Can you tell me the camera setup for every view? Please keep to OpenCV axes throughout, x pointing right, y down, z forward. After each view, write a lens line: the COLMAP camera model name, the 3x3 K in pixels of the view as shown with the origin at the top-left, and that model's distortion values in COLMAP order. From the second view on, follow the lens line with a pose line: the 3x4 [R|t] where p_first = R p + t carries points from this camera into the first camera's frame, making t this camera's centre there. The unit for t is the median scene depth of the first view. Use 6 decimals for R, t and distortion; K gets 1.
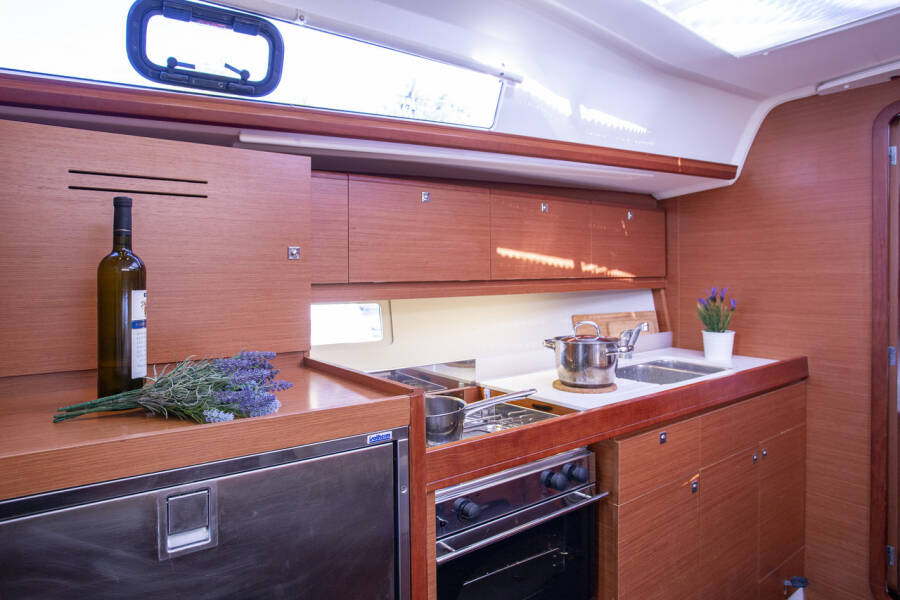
lens RADIAL K [[552.6, 0, 447.6], [0, 552.6, 269.3], [0, 0, 1]] dist [-0.082784, 0.057199]
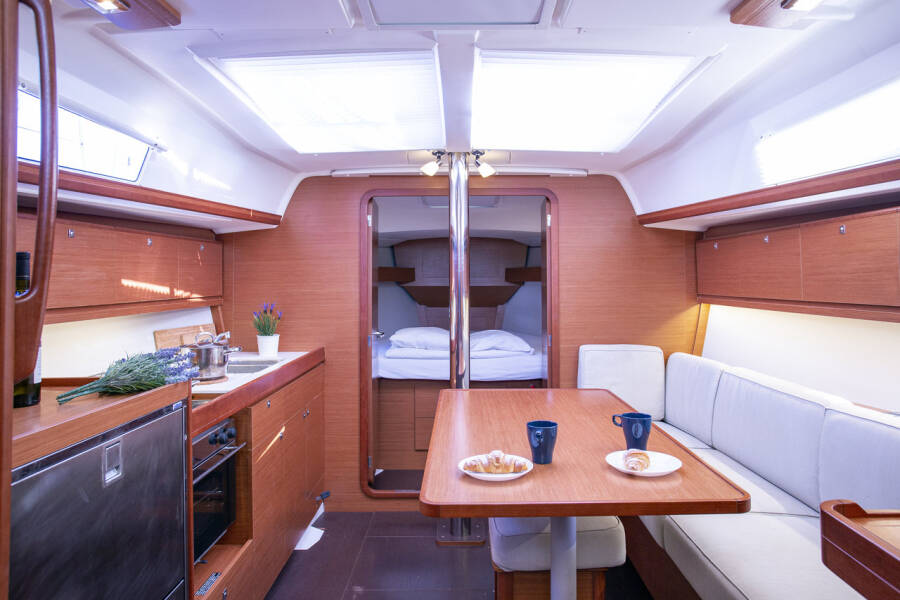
lens RADIAL K [[594.5, 0, 450.9], [0, 594.5, 272.6], [0, 0, 1]] dist [-0.009217, -0.001440]
pose [[0.615549, 0.005019, 0.788083, -0.442582], [0.006209, 0.999918, -0.011218, -0.026108], [-0.788074, 0.011799, 0.615467, -0.316789]]
